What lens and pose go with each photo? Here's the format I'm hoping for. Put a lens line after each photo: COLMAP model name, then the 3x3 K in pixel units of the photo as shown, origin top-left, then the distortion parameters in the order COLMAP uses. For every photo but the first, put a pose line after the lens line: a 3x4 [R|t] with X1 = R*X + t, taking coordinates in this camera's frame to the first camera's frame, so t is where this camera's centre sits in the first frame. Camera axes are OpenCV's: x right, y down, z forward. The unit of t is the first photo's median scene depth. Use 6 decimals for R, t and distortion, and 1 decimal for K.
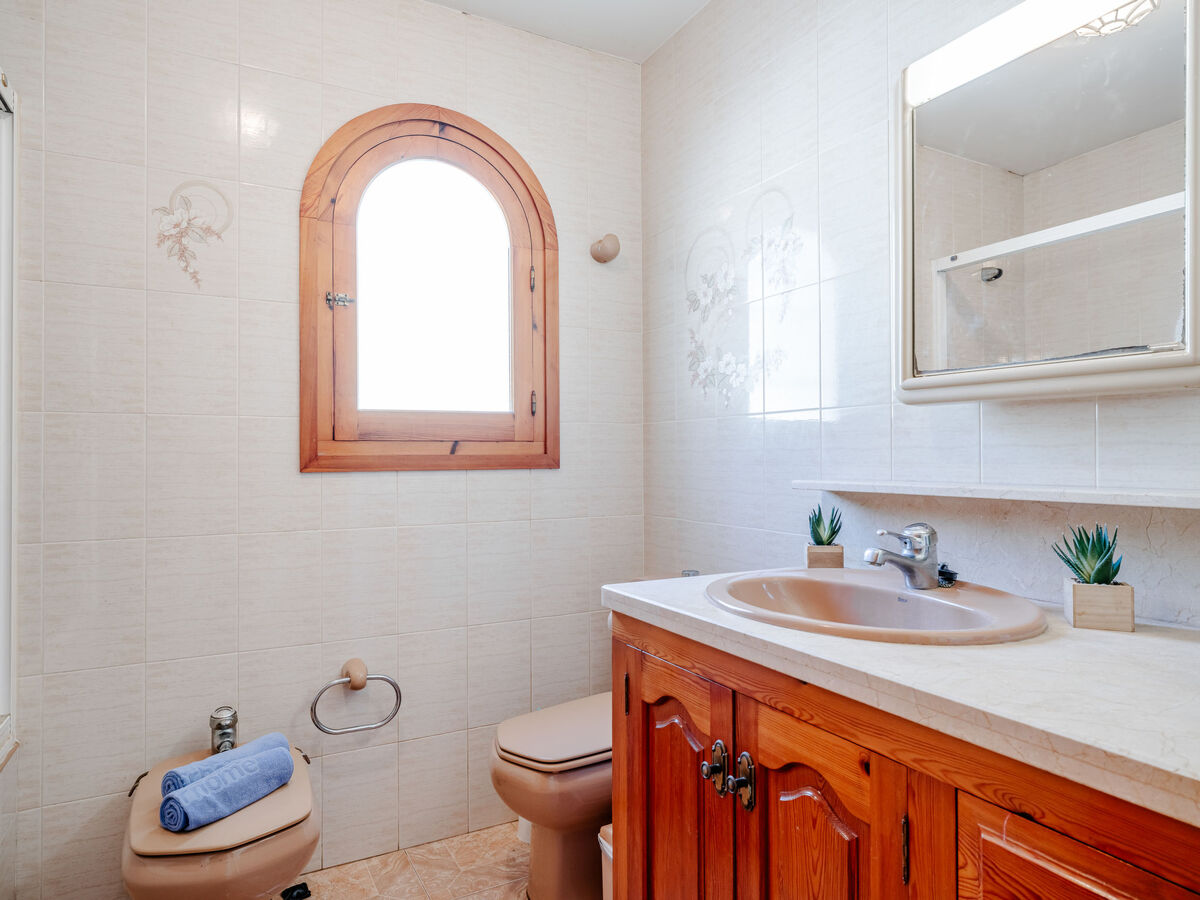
lens RADIAL K [[730.6, 0, 591.5], [0, 730.6, 460.7], [0, 0, 1]] dist [-0.008072, 0.003359]
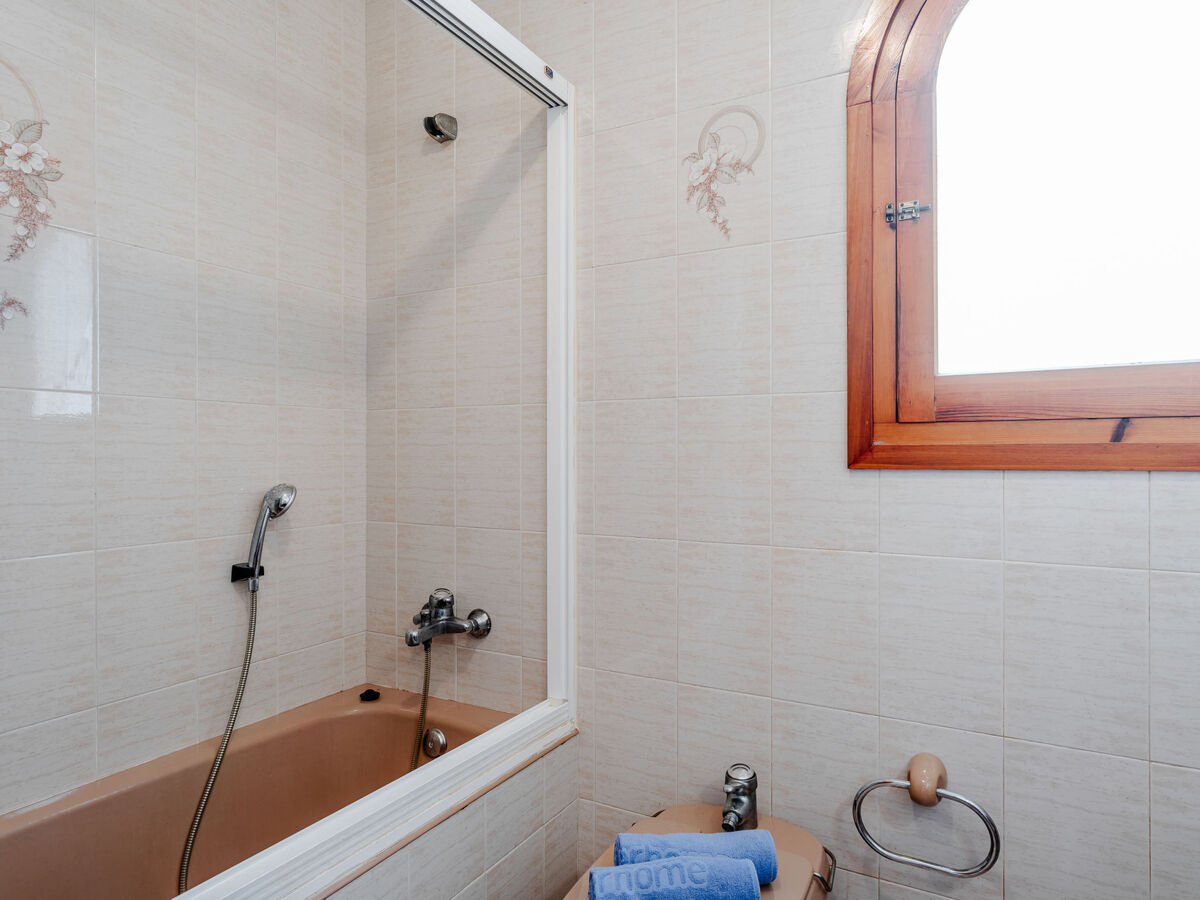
lens RADIAL K [[730.6, 0, 591.5], [0, 730.6, 460.7], [0, 0, 1]] dist [-0.008072, 0.003359]
pose [[0.551448, 0.010145, -0.834148, 0.055488], [-0.007454, 0.999946, 0.007234, 0.004703], [0.834176, 0.002229, 0.551494, 0.397247]]
